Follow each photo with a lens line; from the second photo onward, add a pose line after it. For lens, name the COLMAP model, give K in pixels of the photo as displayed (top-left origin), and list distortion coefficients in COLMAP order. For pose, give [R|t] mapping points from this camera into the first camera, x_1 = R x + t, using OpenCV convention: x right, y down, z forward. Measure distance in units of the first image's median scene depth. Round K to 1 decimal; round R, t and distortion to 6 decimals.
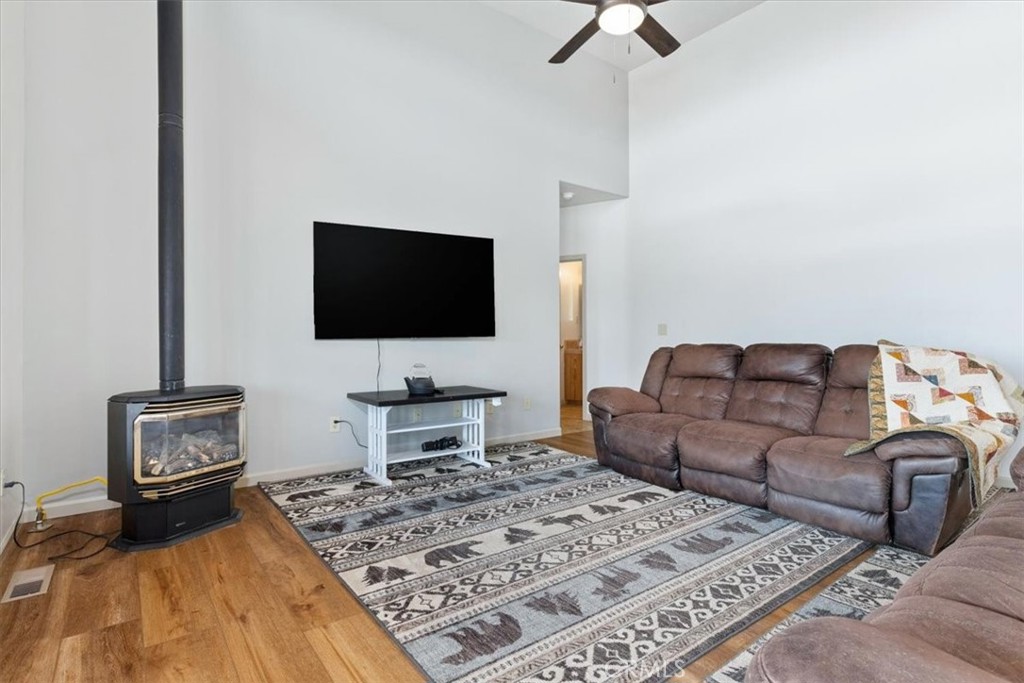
lens RADIAL K [[517.3, 0, 510.2], [0, 517.3, 338.2], [0, 0, 1]] dist [0.000692, 0.001046]
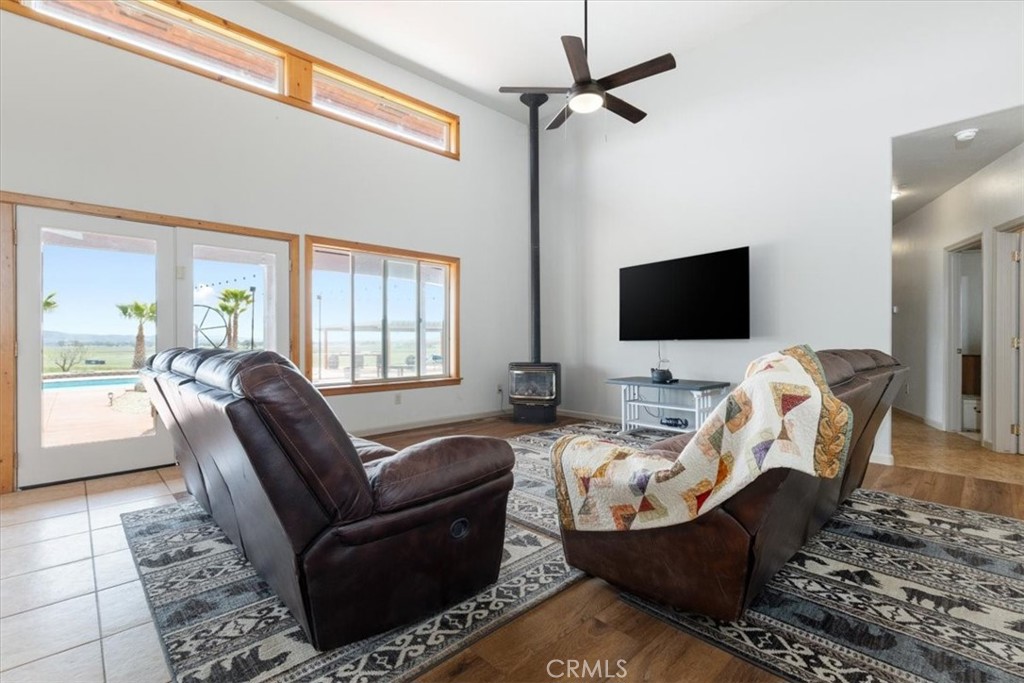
lens RADIAL K [[461.0, 0, 508.0], [0, 461.0, 341.7], [0, 0, 1]] dist [0.000358, 0.000099]
pose [[0.115878, 0.000887, -0.993263, 0.989163], [0.001342, 0.999999, 0.001049, 0.001722], [0.993263, -0.001454, 0.115876, 0.469562]]
